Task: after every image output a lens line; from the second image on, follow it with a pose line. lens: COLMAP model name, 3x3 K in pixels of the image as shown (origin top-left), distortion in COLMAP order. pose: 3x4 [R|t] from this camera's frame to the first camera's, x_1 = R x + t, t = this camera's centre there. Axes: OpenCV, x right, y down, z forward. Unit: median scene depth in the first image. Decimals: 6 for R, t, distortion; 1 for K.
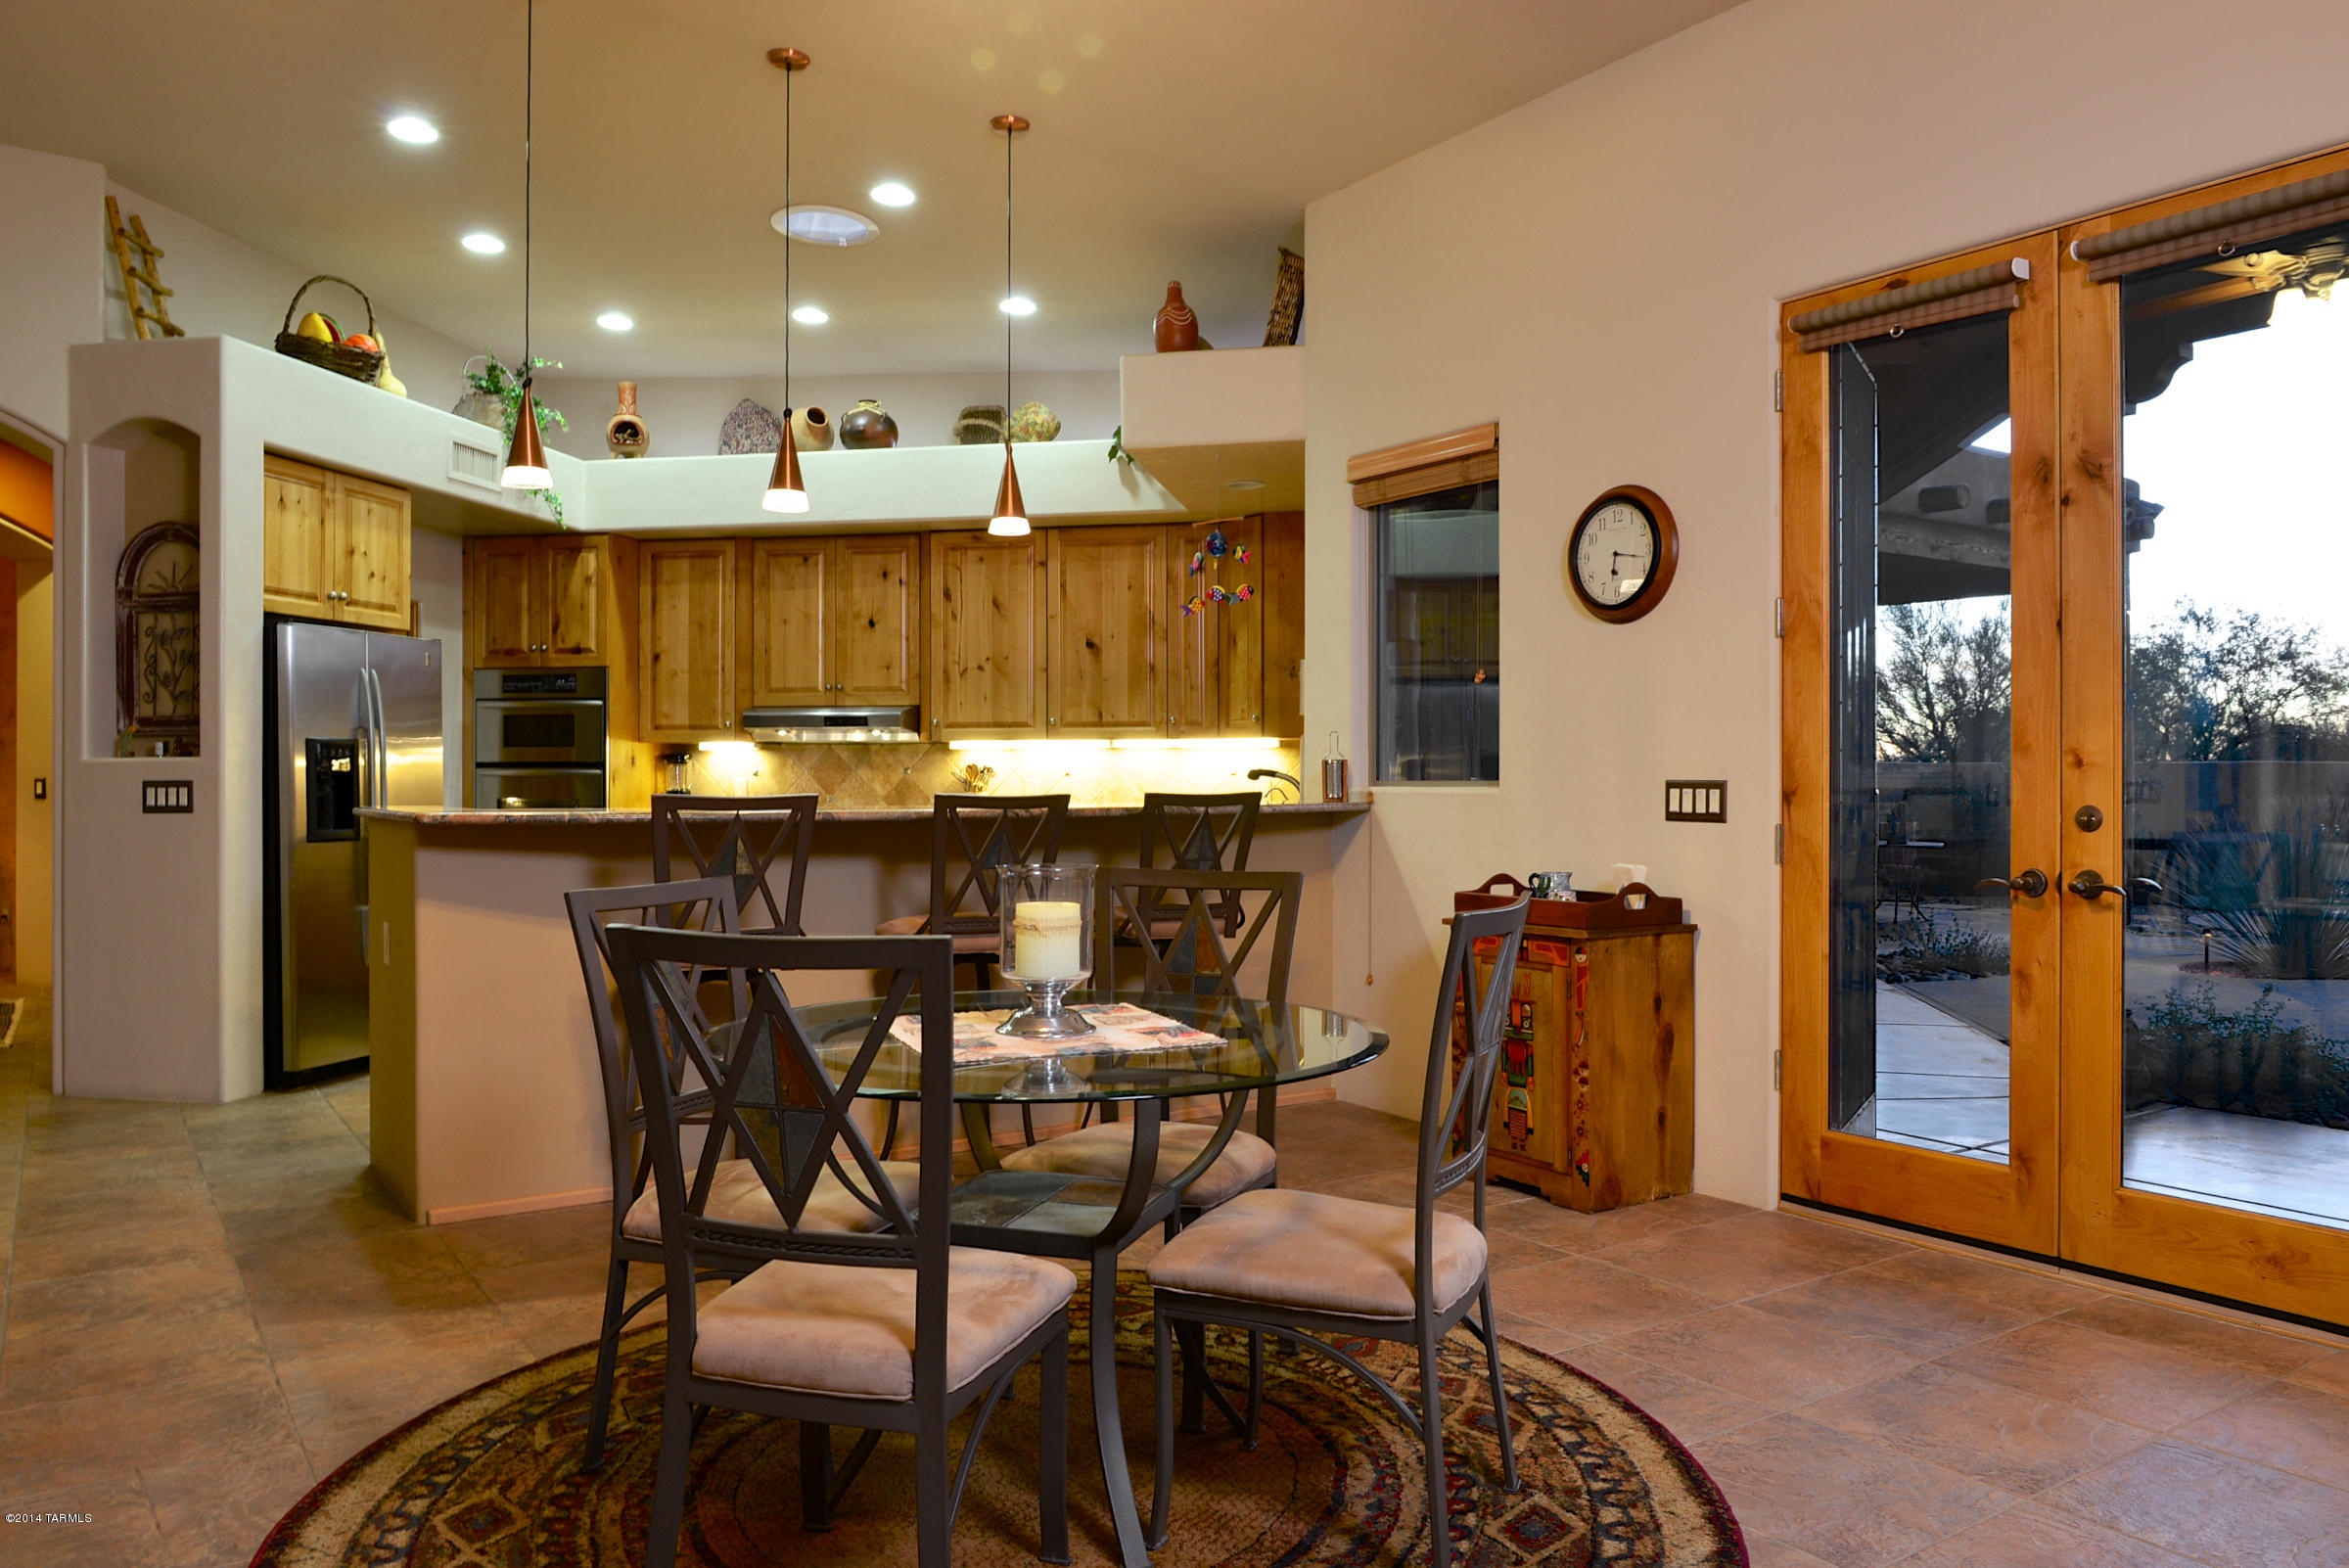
lens RADIAL K [[1721.8, 0, 1174.5], [0, 1721.8, 784.0], [0, 0, 1]] dist [-0.002232, -0.001151]
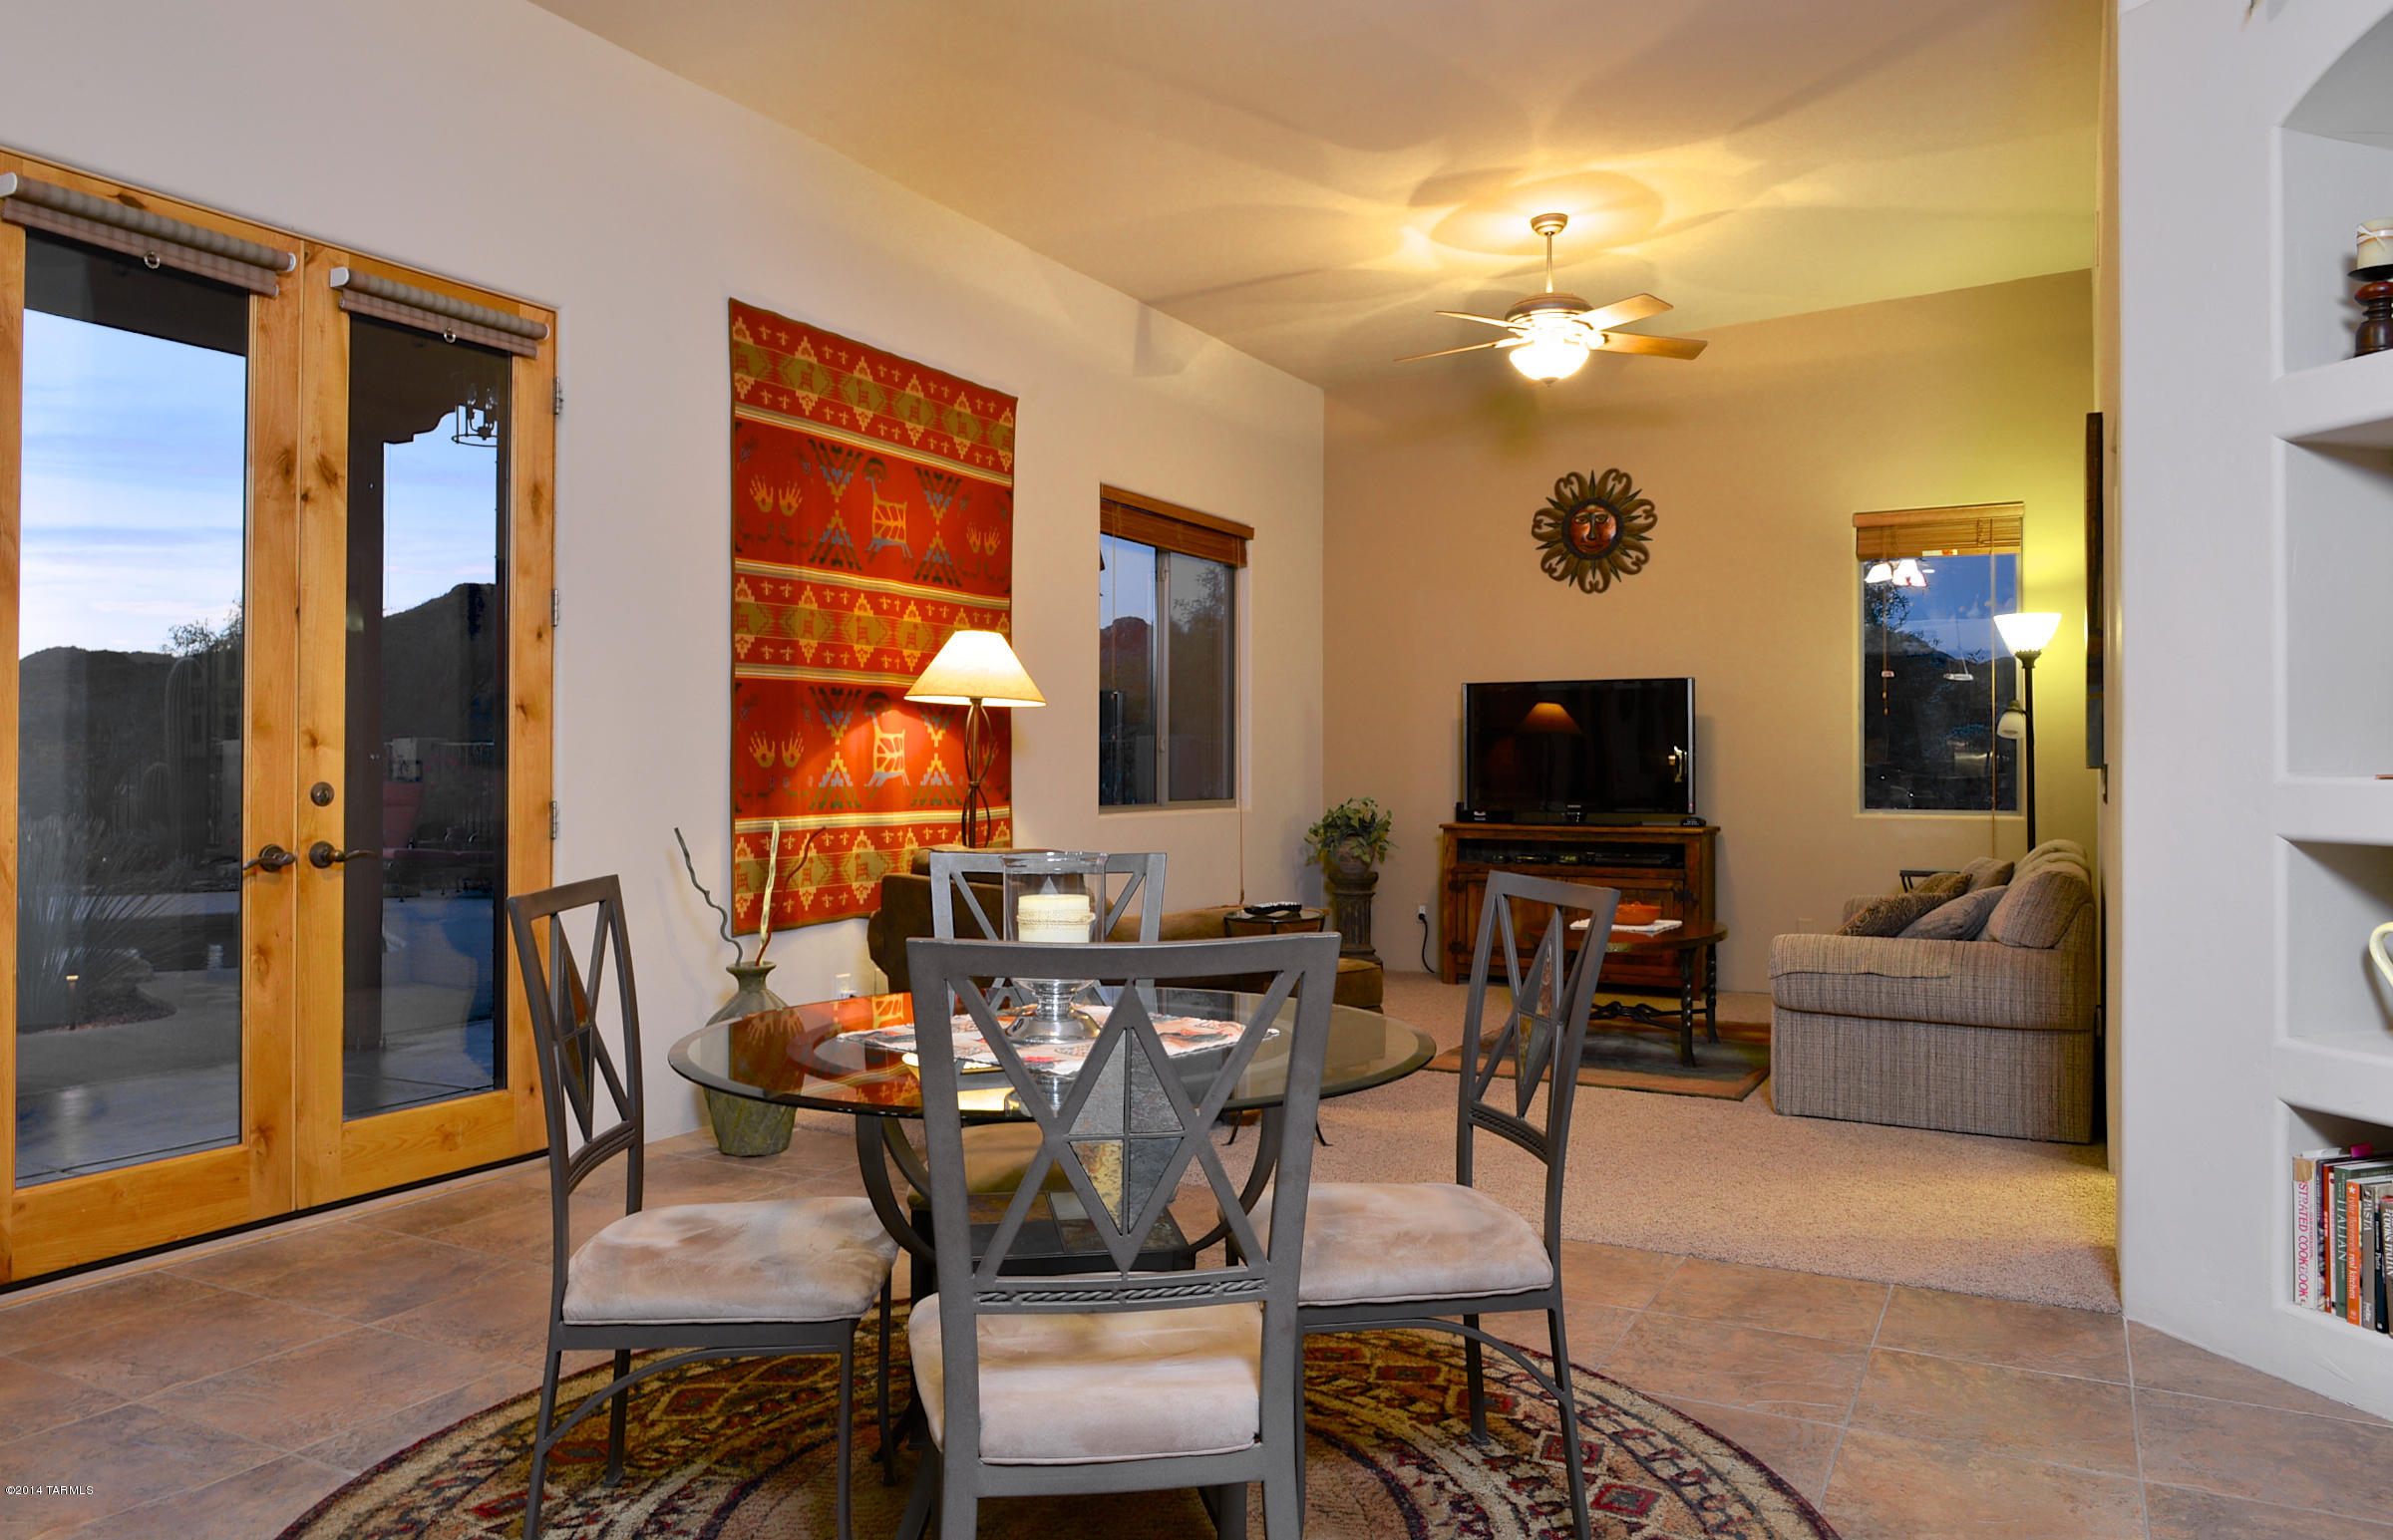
lens RADIAL K [[1671.7, 0, 1196.5], [0, 1671.7, 770.0], [0, 0, 1]] dist [0.000148, -0.000118]
pose [[-0.486200, -0.003700, 0.873840, -0.658973], [0.000987, 0.999988, 0.004783, 0.000418], [-0.873847, 0.003188, -0.486190, 1.022199]]
